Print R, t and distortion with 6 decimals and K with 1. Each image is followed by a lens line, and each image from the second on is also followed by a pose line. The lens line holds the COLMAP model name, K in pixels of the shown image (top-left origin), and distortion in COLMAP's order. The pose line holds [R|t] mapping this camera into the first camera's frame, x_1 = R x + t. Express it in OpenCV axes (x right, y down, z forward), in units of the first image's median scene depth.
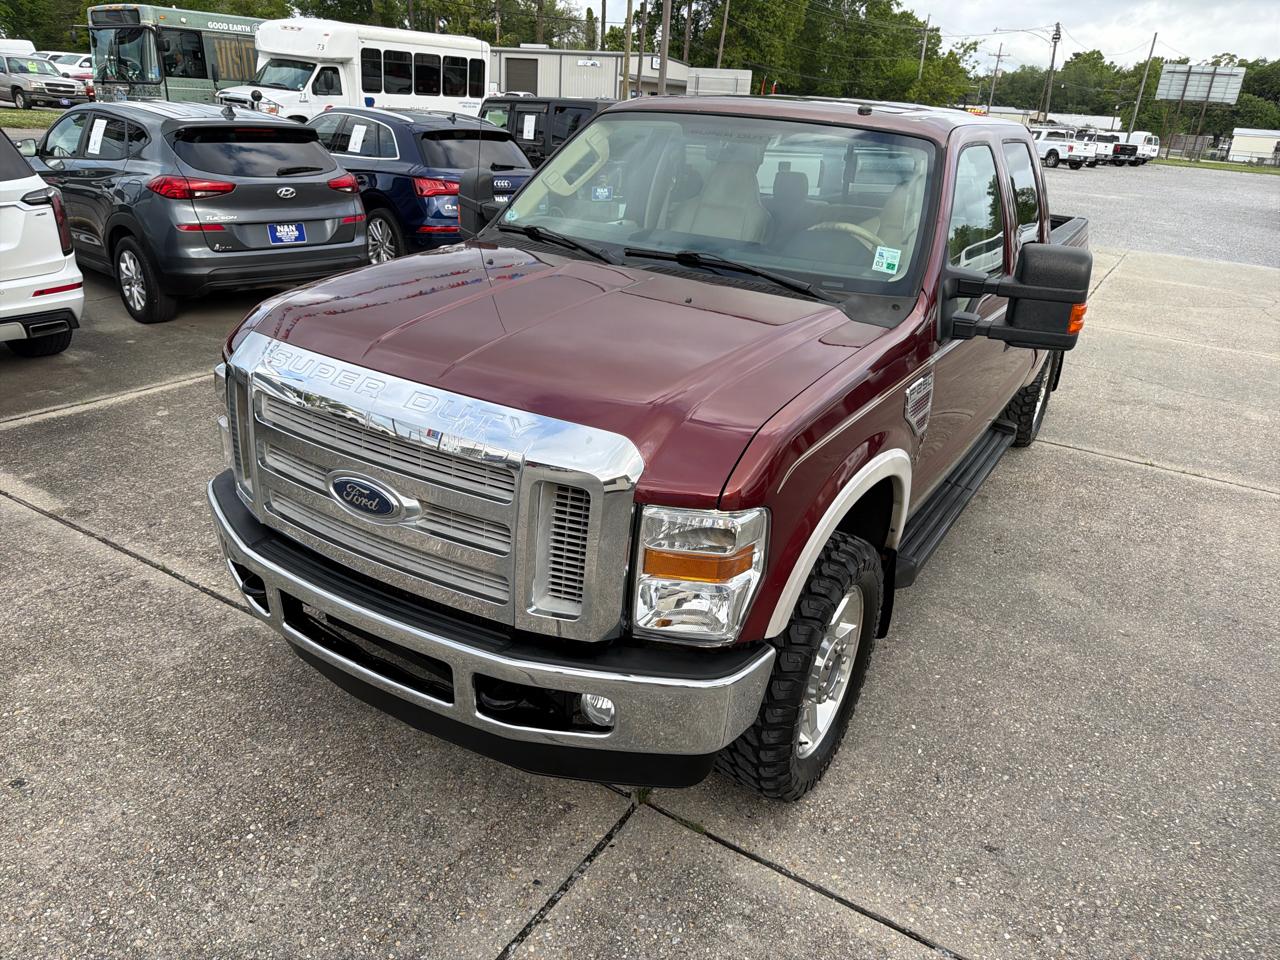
lens RADIAL K [[898.1, 0, 643.0], [0, 898.1, 483.7], [0, 0, 1]] dist [0.002555, -0.008408]
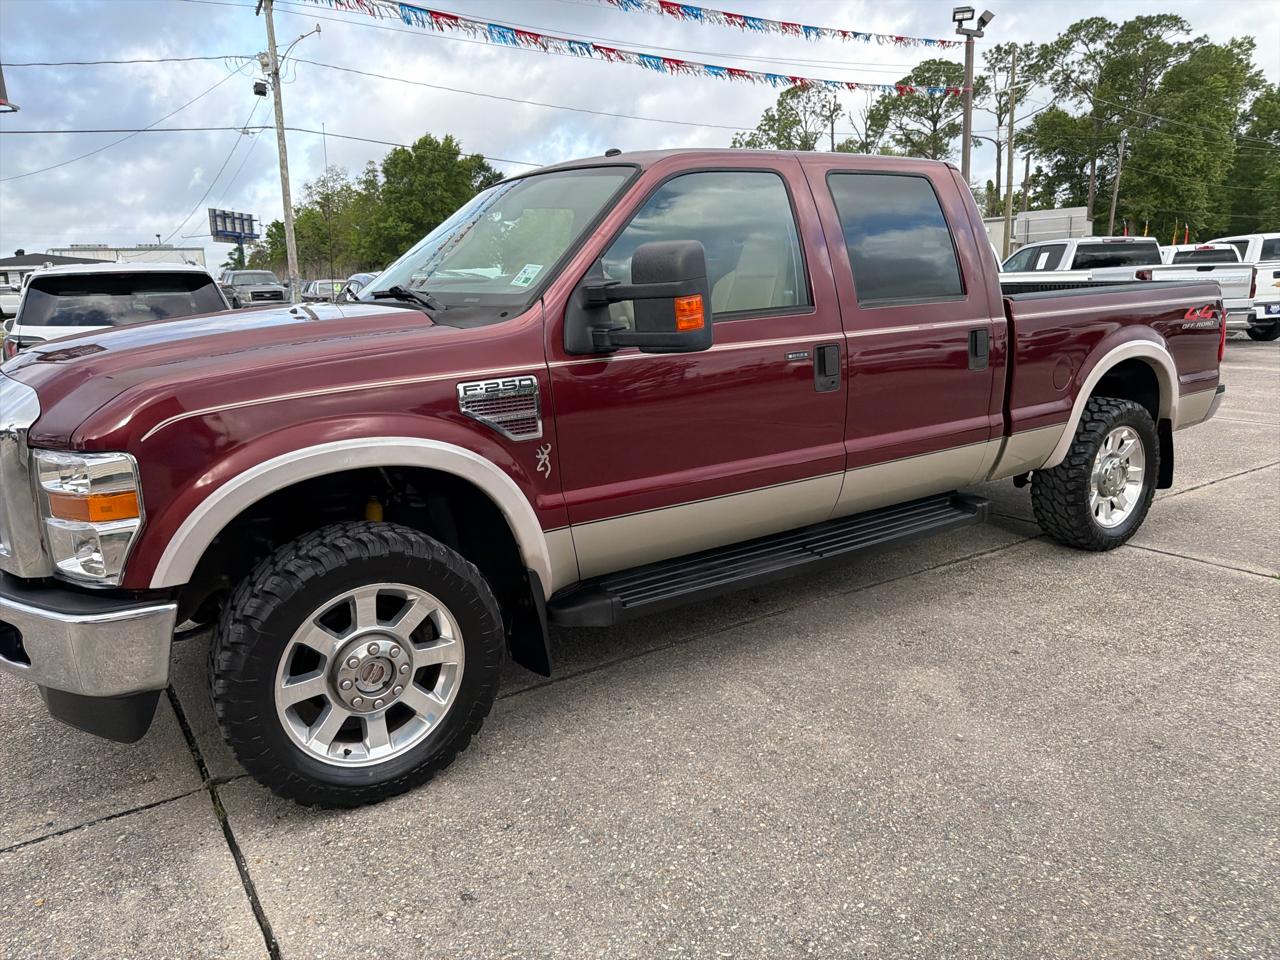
lens RADIAL K [[896.6, 0, 637.9], [0, 896.6, 477.4], [0, 0, 1]] dist [-0.001839, -0.002976]
pose [[0.904750, -0.002028, -0.425937, 0.653732], [-0.078527, 0.982053, -0.171478, 0.107468], [0.418641, 0.188592, 0.888354, 0.171563]]
